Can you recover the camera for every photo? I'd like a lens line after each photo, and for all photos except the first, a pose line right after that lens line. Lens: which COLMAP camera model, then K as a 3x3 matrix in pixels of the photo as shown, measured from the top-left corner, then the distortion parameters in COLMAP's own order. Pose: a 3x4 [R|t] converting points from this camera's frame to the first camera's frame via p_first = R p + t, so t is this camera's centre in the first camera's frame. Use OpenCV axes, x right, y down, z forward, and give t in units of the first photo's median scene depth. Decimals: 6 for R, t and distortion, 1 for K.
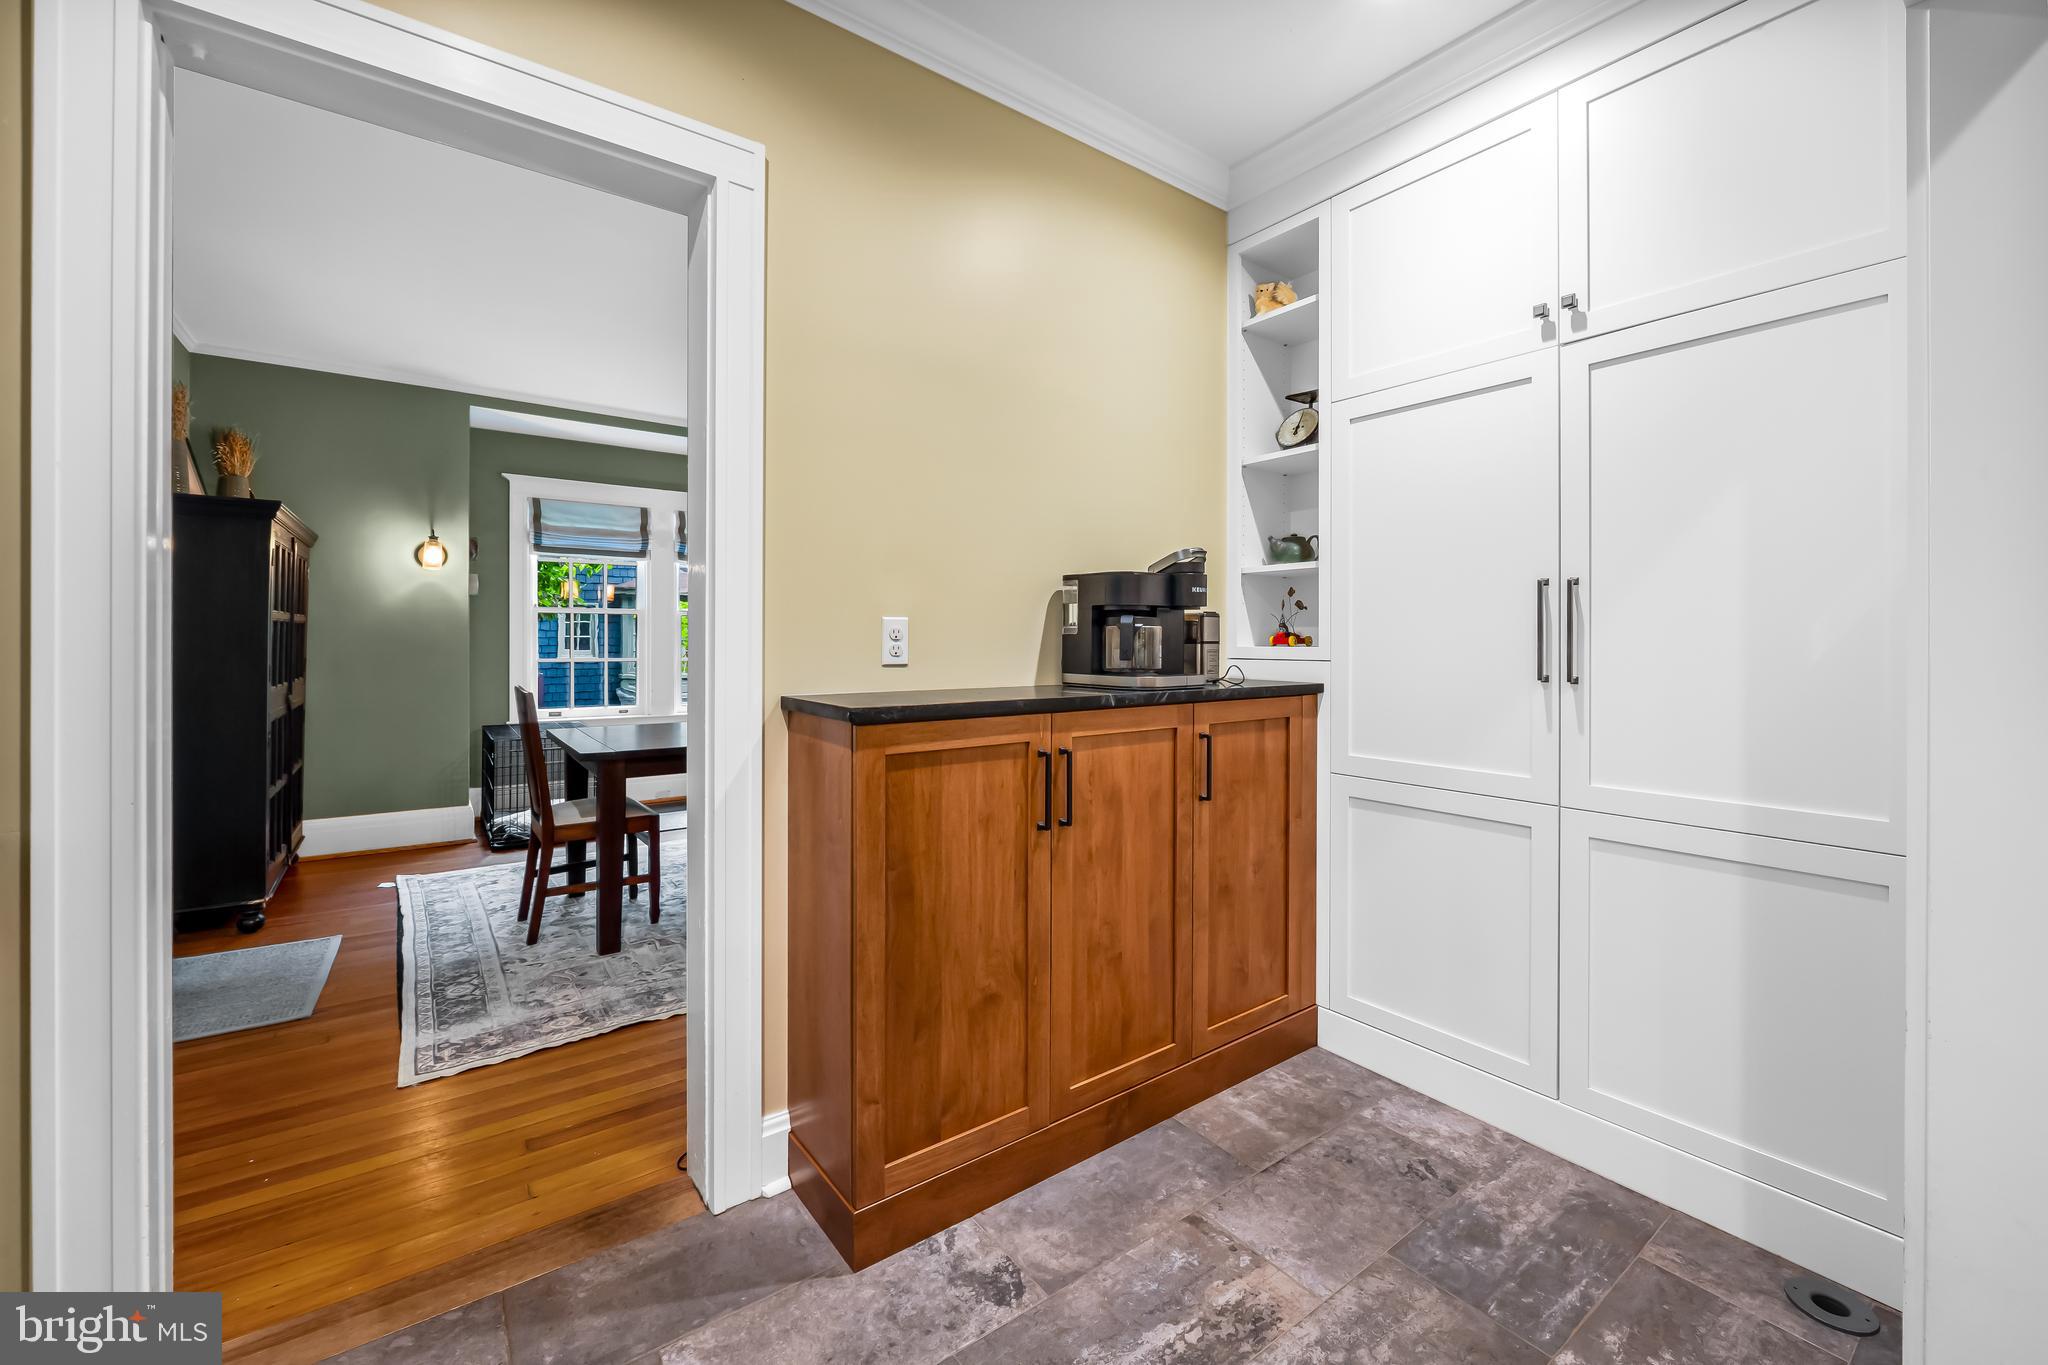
lens RADIAL K [[824.3, 0, 1012.8], [0, 824.3, 637.1], [0, 0, 1]] dist [-0.009118, 0.000933]
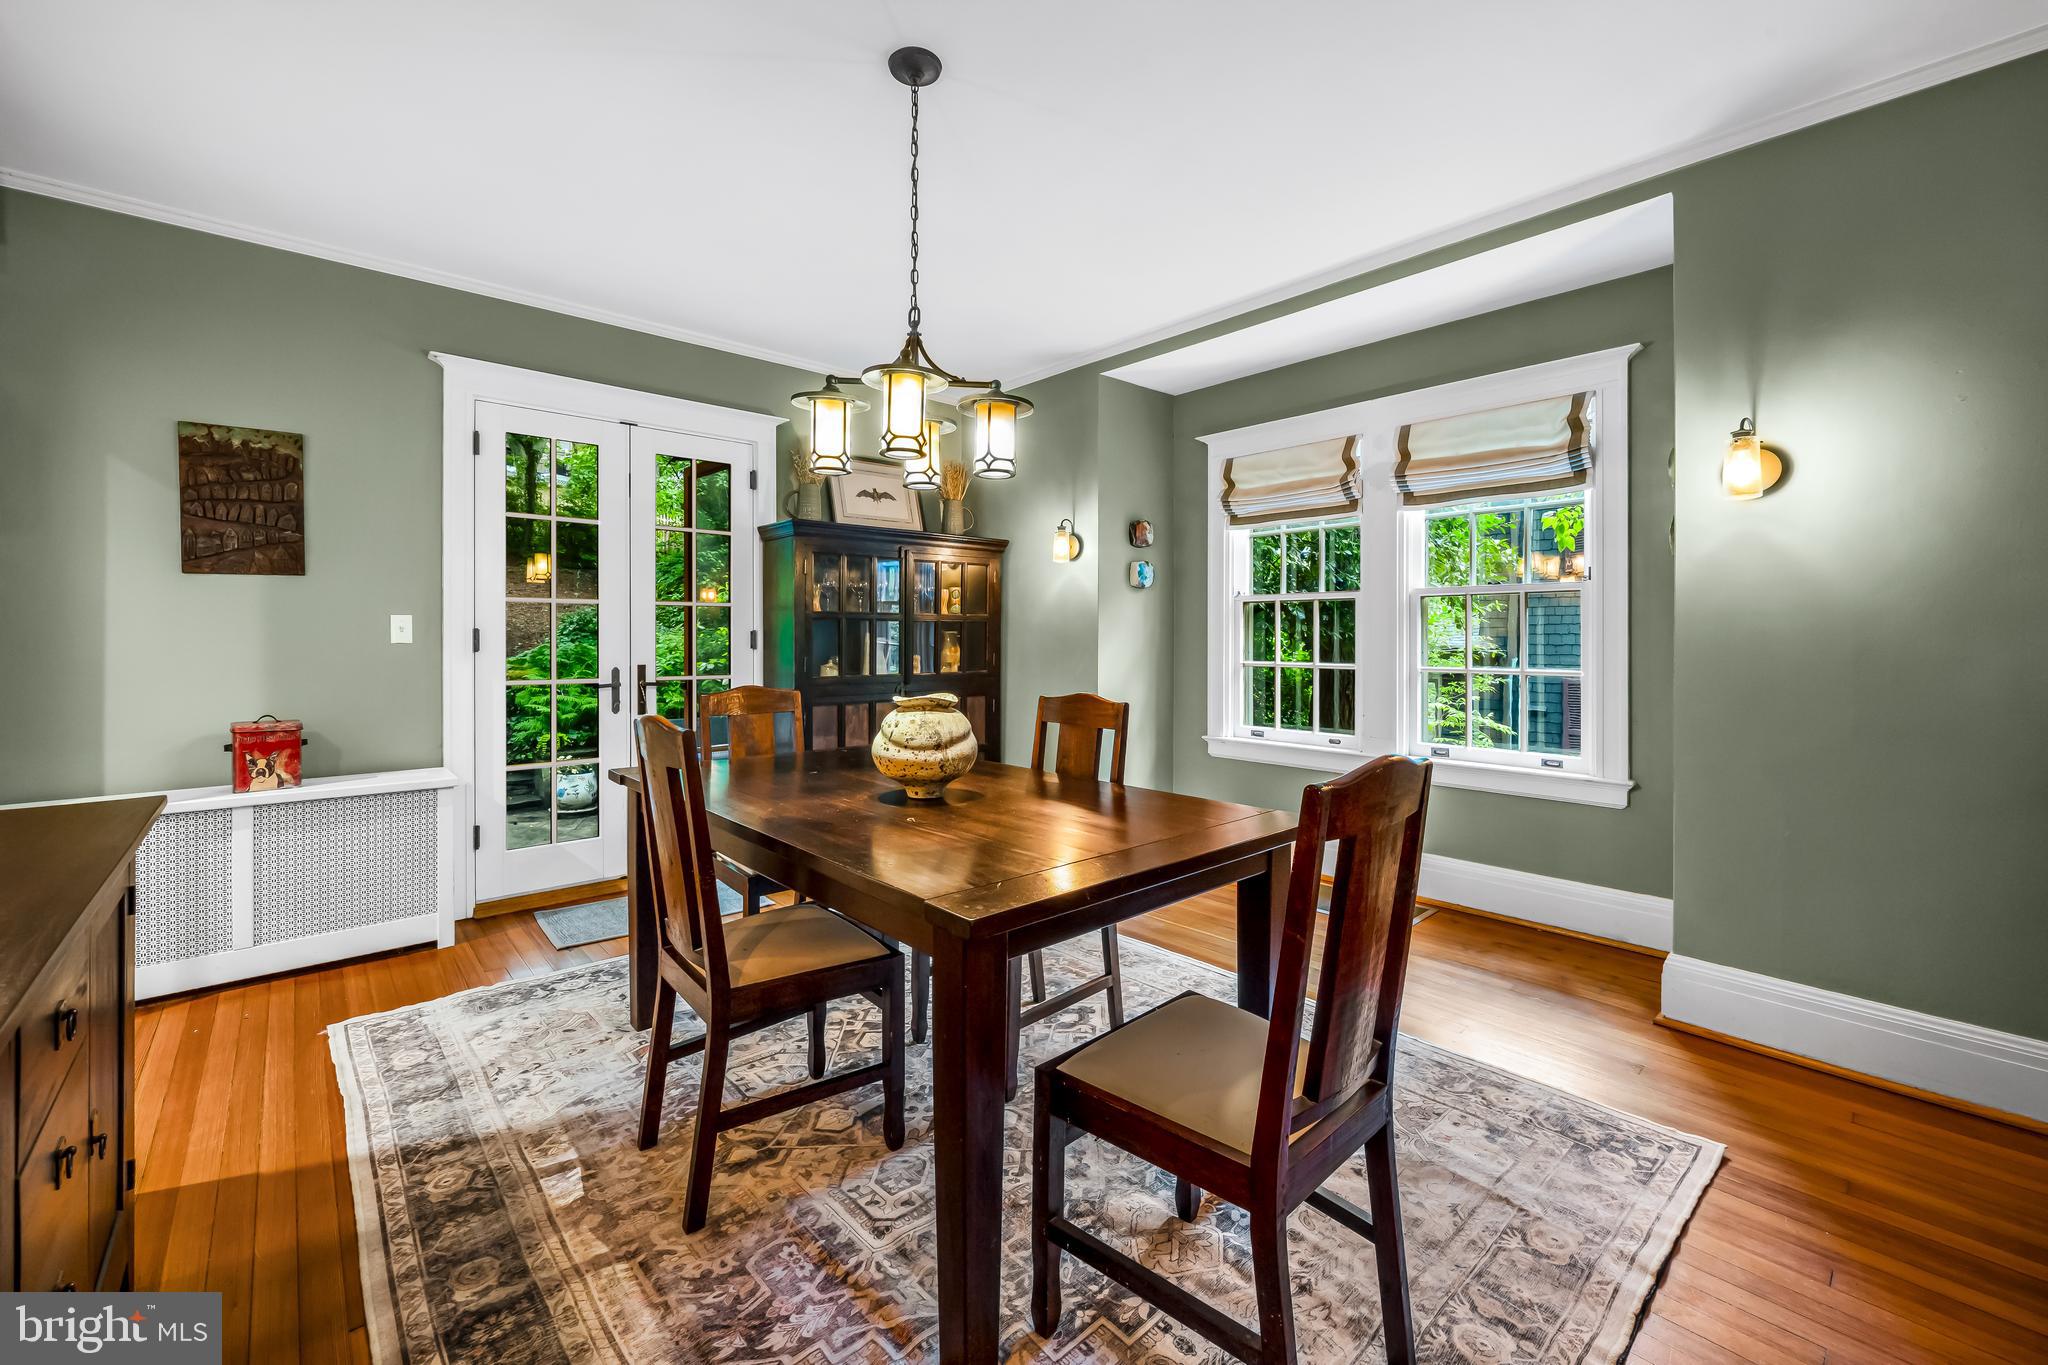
lens RADIAL K [[824.3, 0, 1037.5], [0, 824.3, 643.0], [0, 0, 1]] dist [-0.009118, 0.000933]
pose [[0.107607, 0.001956, -0.994192, 0.192737], [0.002897, 0.999993, 0.002281, 0.006996], [0.994189, -0.003126, 0.107600, 0.737113]]
